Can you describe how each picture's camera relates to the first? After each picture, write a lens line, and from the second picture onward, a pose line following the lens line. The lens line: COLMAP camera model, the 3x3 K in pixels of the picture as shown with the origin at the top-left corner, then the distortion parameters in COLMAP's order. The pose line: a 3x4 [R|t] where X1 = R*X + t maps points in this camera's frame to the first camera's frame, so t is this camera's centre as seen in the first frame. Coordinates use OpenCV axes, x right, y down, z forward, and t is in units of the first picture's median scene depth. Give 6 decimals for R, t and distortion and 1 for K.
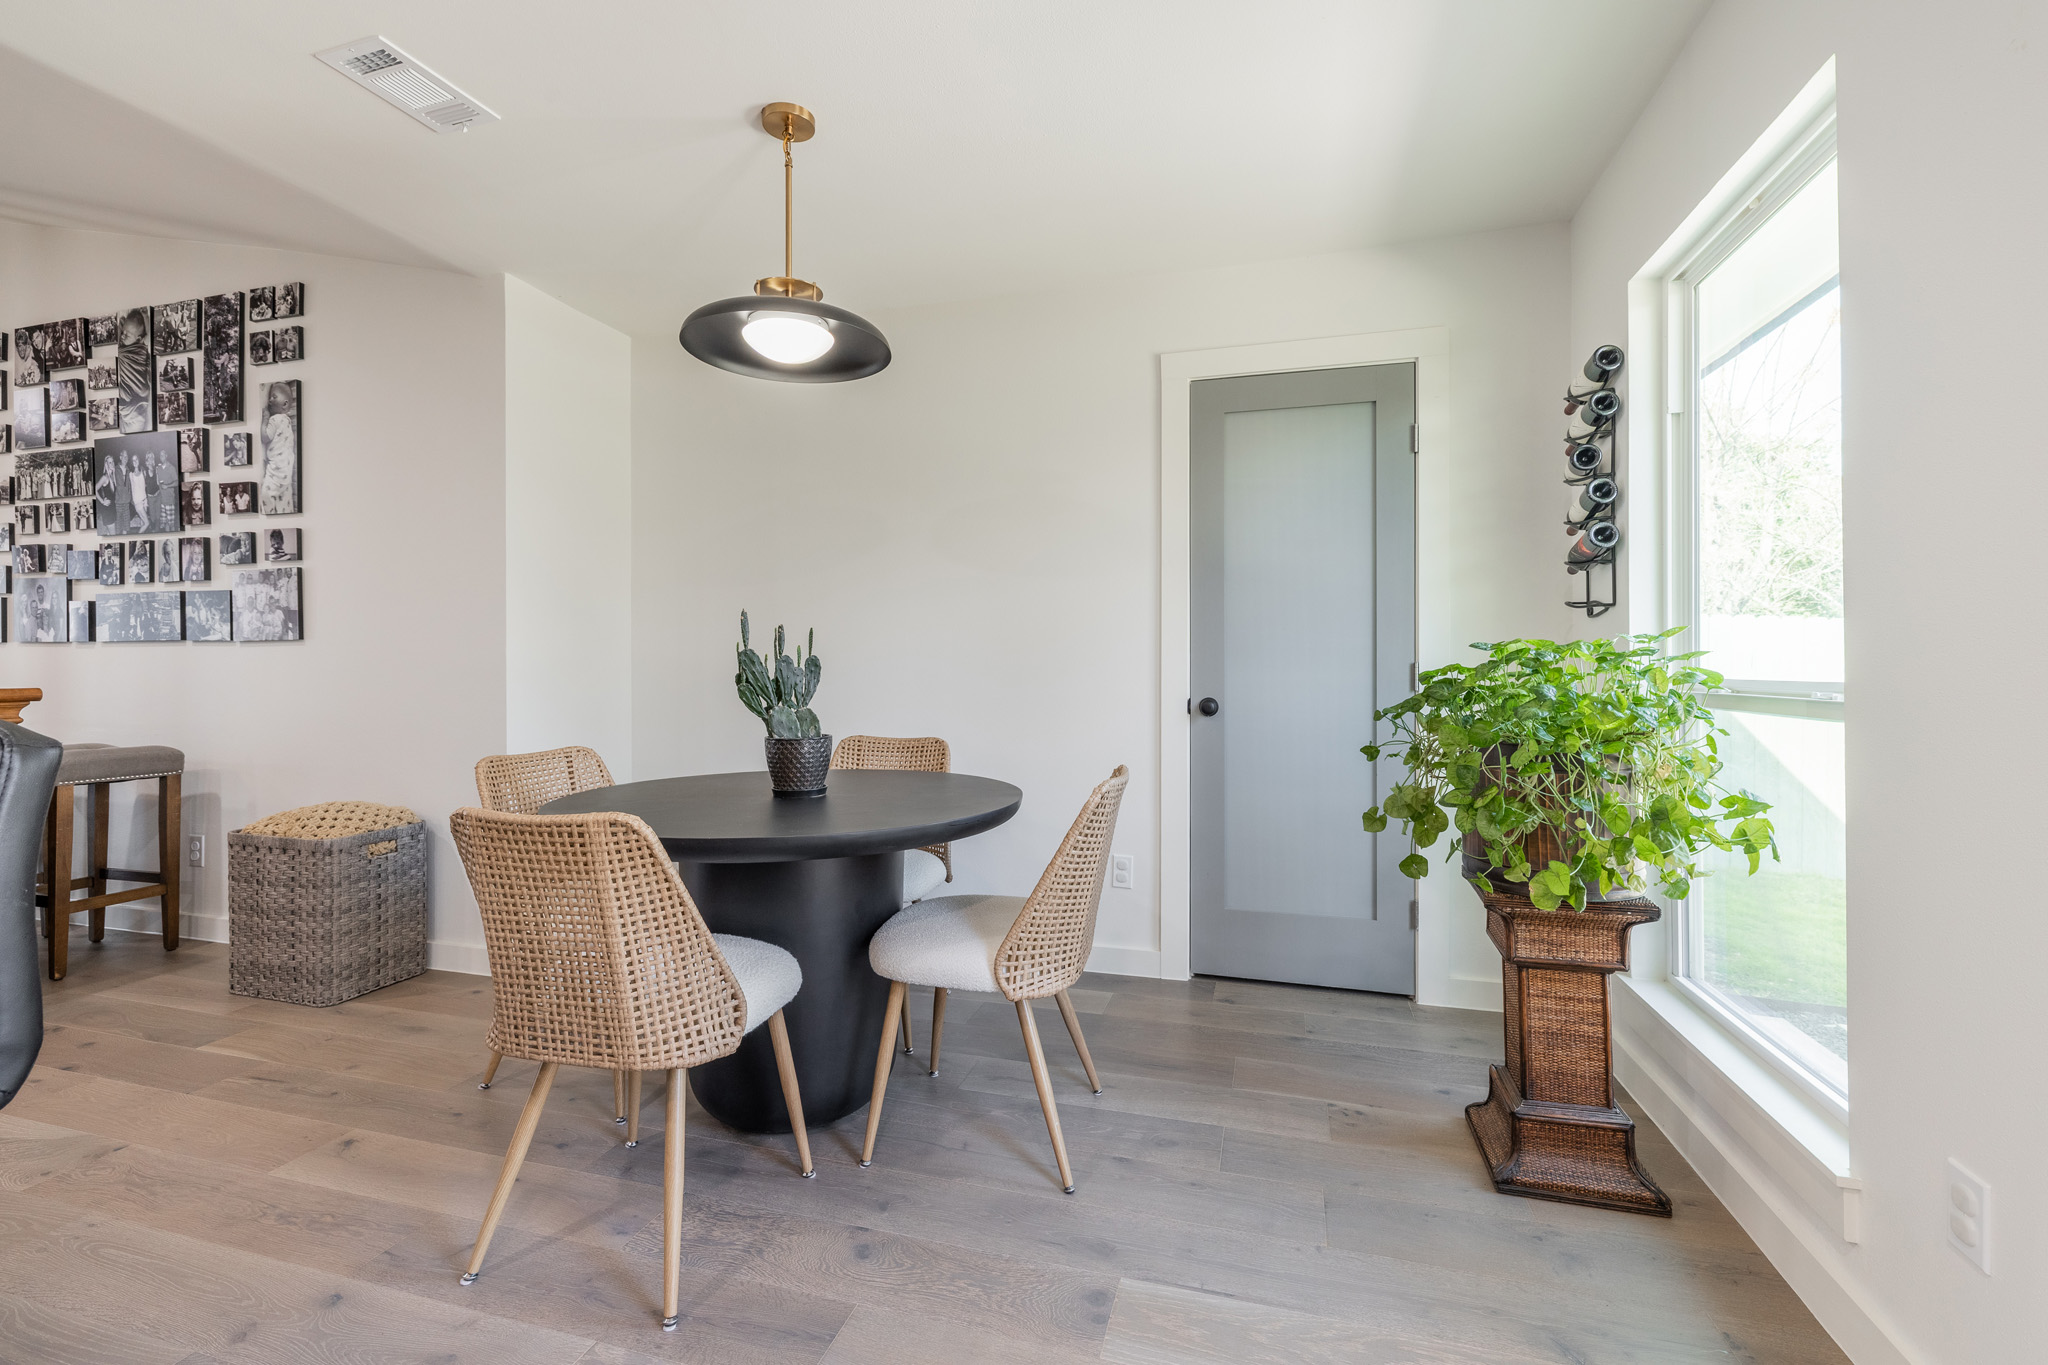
lens RADIAL K [[863.4, 0, 1035.4], [0, 863.4, 658.3], [0, 0, 1]] dist [0.001706, 0.001036]
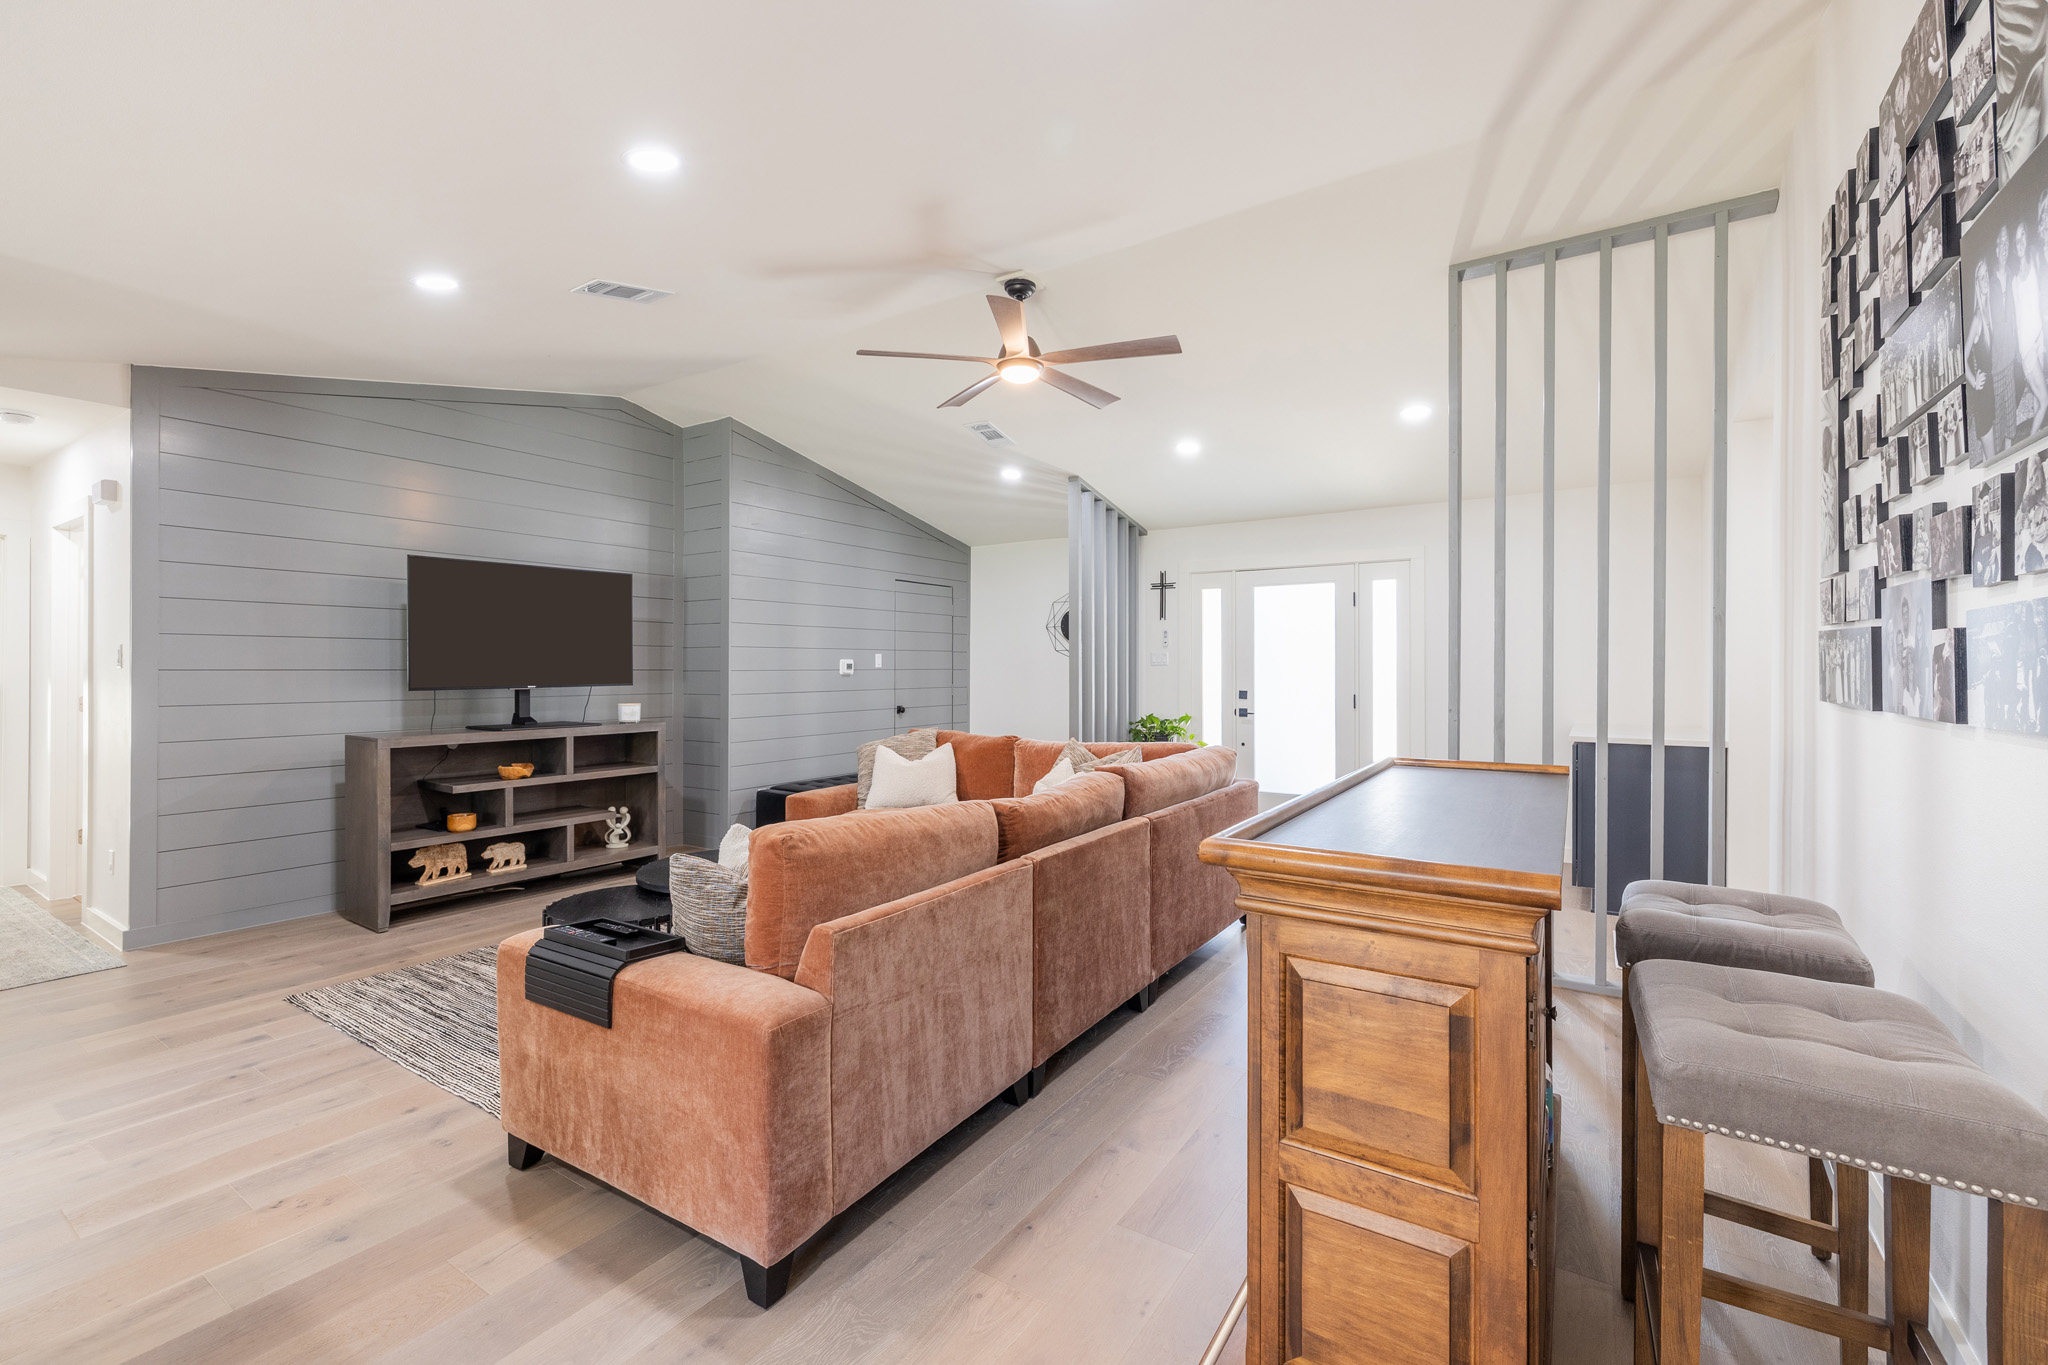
lens RADIAL K [[863.4, 0, 1024.8], [0, 863.4, 665.5], [0, 0, 1]] dist [0.001706, 0.001036]
pose [[-0.290796, -0.005170, -0.956771, -0.607795], [0.004512, 0.999967, -0.006775, -0.051097], [0.956774, -0.006287, -0.290763, 0.752588]]
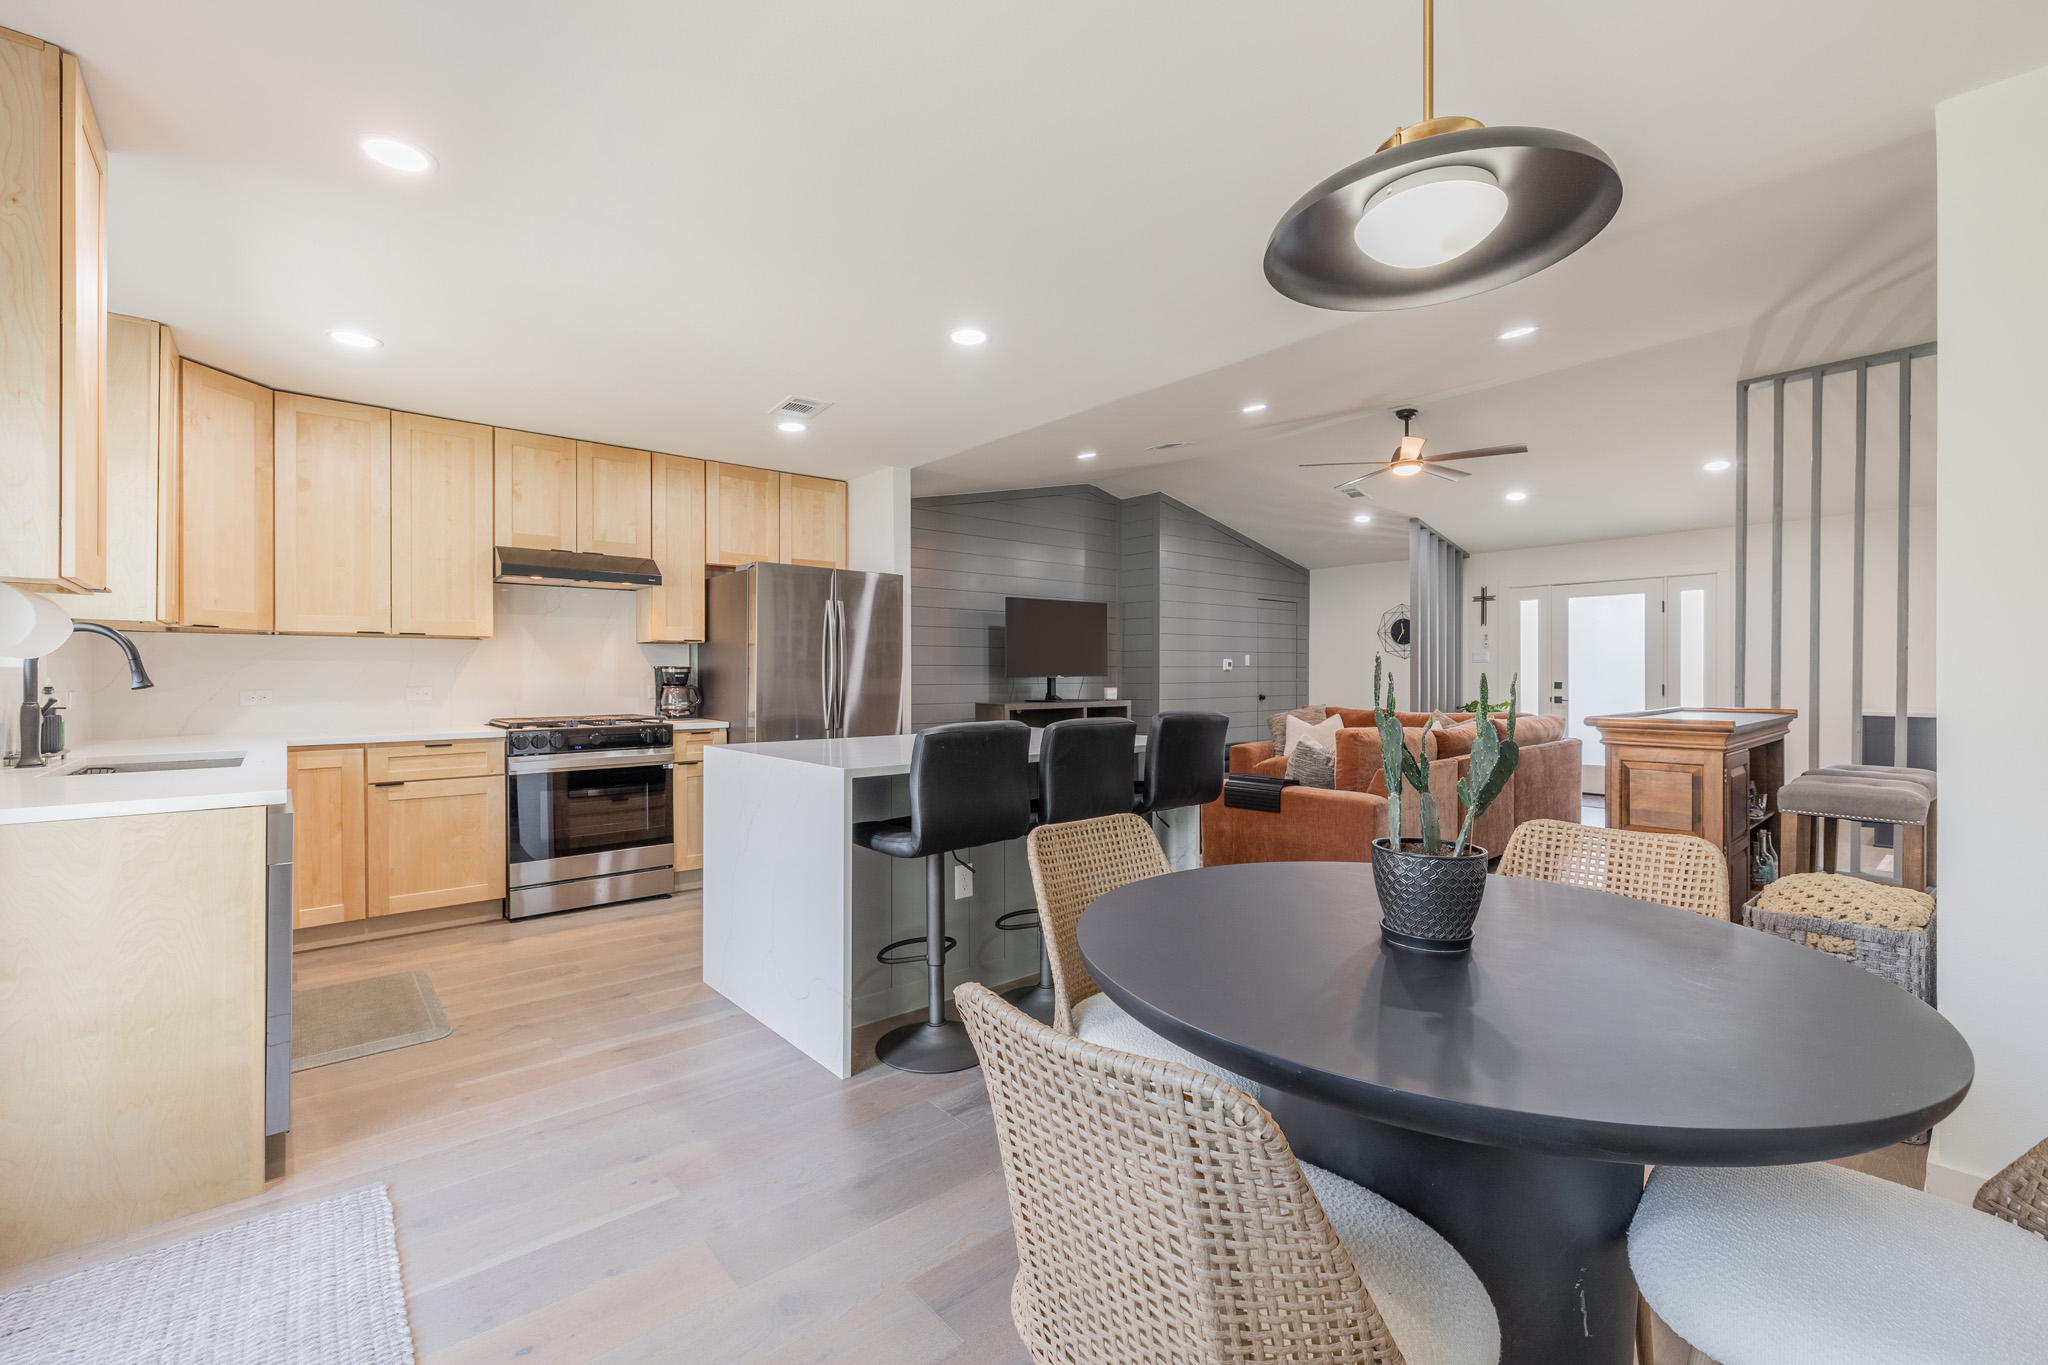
lens RADIAL K [[863.4, 0, 1025.7], [0, 863.4, 678.4], [0, 0, 1]] dist [0.001706, 0.001036]
pose [[-0.541229, 0.002921, -0.840870, 0.260952], [0.005330, 0.999986, 0.000043, -0.022327], [0.840858, -0.004459, -0.541237, 0.709837]]
